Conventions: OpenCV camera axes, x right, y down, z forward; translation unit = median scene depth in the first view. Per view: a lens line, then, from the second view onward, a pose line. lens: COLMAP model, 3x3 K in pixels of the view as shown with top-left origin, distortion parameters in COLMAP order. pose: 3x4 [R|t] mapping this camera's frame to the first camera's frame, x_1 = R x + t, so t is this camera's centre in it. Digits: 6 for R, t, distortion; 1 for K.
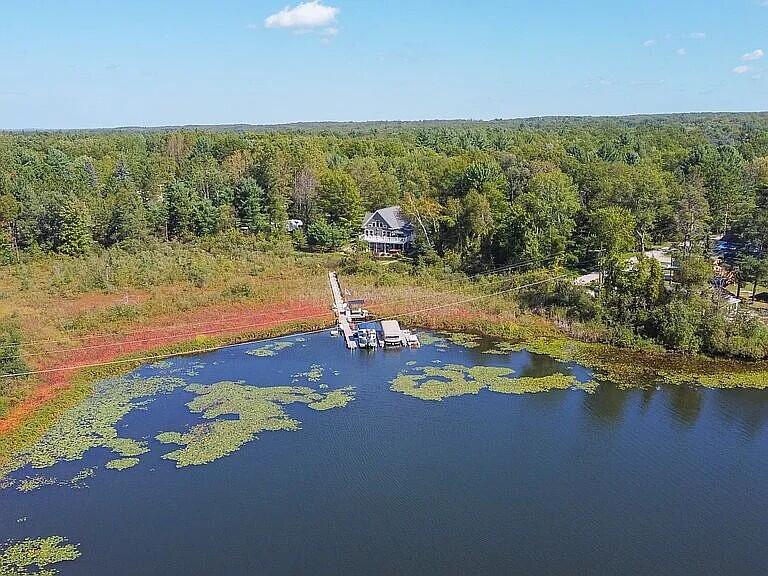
lens RADIAL K [[753.1, 0, 384.0], [0, 753.1, 288.0], [0, 0, 1]] dist [-0.004869, -0.010402]
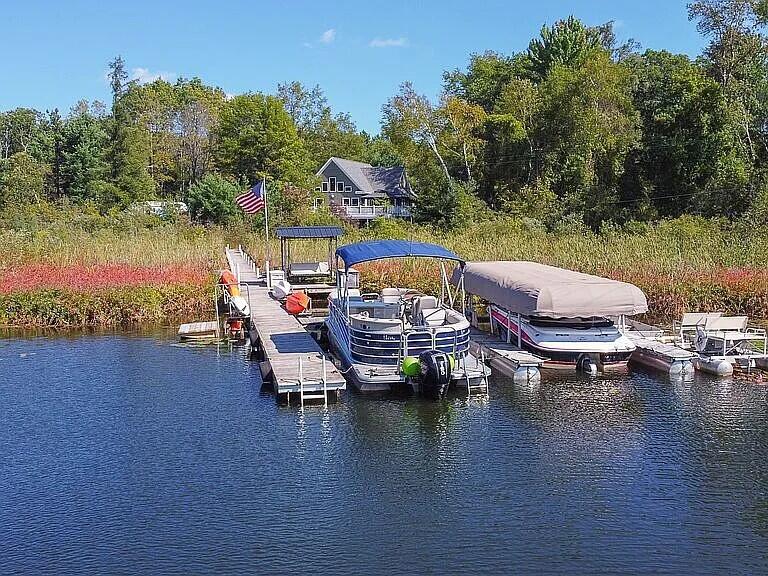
lens RADIAL K [[753.1, 0, 384.0], [0, 753.1, 288.0], [0, 0, 1]] dist [-0.004869, -0.010402]
pose [[0.995023, -0.002172, 0.099627, -0.028193], [0.014565, 0.992196, -0.123837, 0.052398], [-0.098580, 0.124671, 0.987289, 0.588575]]
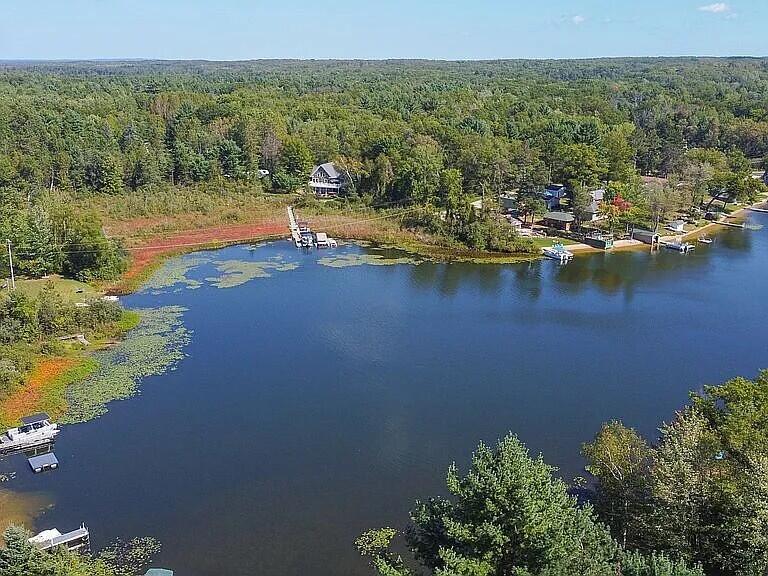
lens RADIAL K [[753.1, 0, 384.0], [0, 753.1, 288.0], [0, 0, 1]] dist [-0.004869, -0.010402]
pose [[0.998736, 0.002686, 0.050197, 0.046255], [-0.006484, 0.997113, 0.075661, 0.026257], [-0.049849, -0.075891, 0.995869, -0.540645]]
